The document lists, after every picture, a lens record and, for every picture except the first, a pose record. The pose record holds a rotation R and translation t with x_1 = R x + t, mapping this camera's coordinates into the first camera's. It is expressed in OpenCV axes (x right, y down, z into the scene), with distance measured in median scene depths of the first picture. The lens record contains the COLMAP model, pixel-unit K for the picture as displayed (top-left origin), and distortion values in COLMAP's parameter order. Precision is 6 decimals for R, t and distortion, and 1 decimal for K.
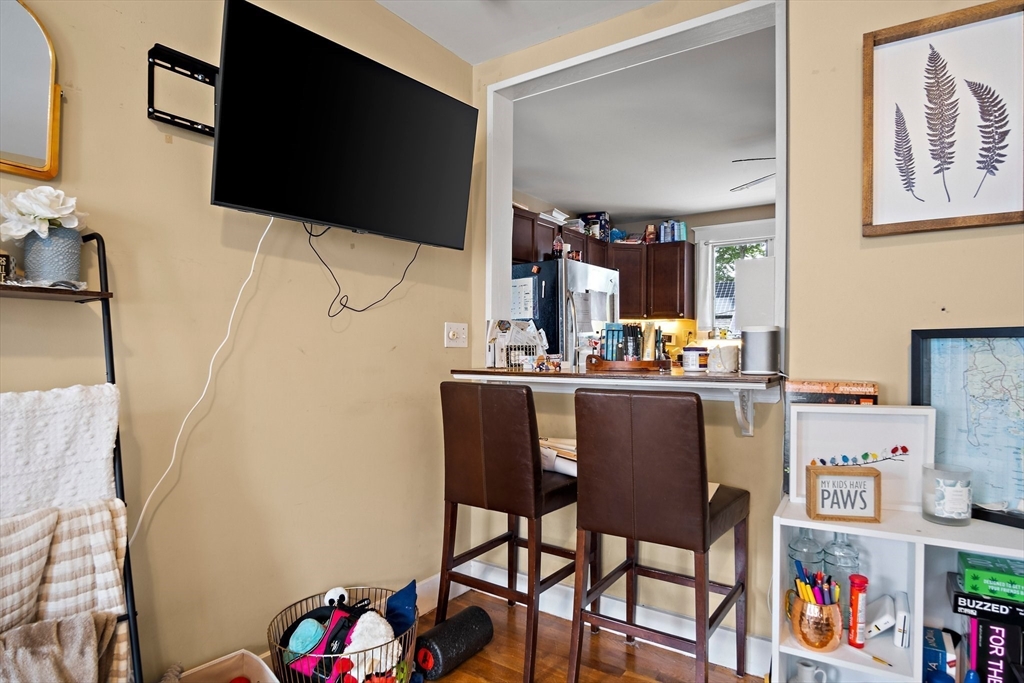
lens RADIAL K [[567.7, 0, 510.4], [0, 567.7, 352.3], [0, 0, 1]] dist [-0.006184, -0.001443]
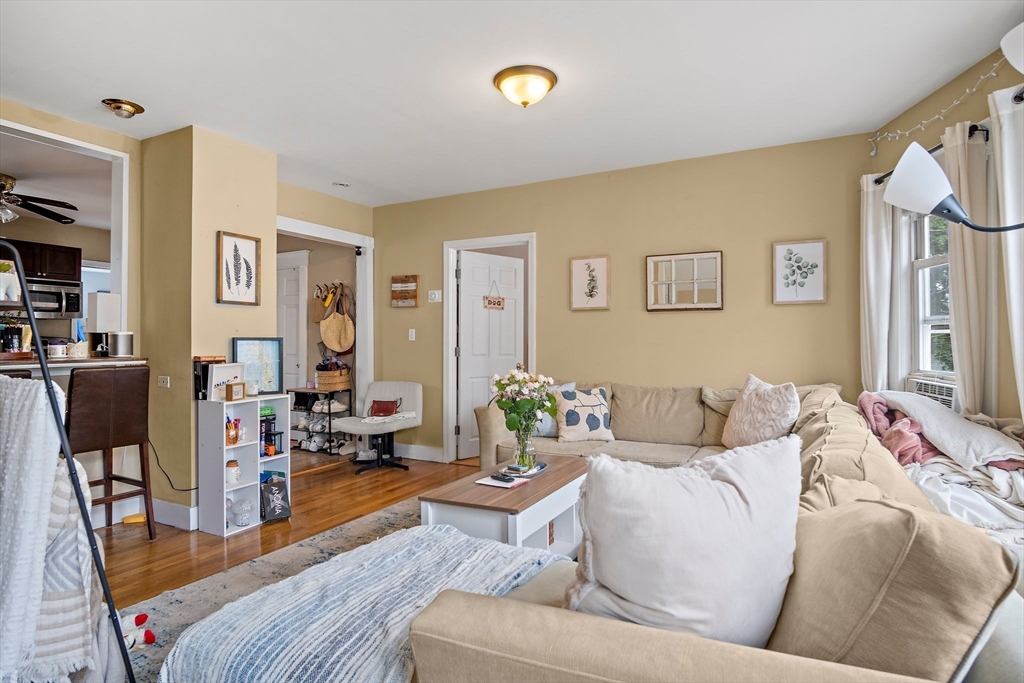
lens RADIAL K [[567.7, 0, 510.4], [0, 567.7, 352.3], [0, 0, 1]] dist [-0.006184, -0.001443]
pose [[-0.103836, -0.024439, 0.994294, -2.378175], [0.001996, 0.999691, 0.024780, -0.031736], [-0.994592, 0.004557, -0.103755, -0.135015]]
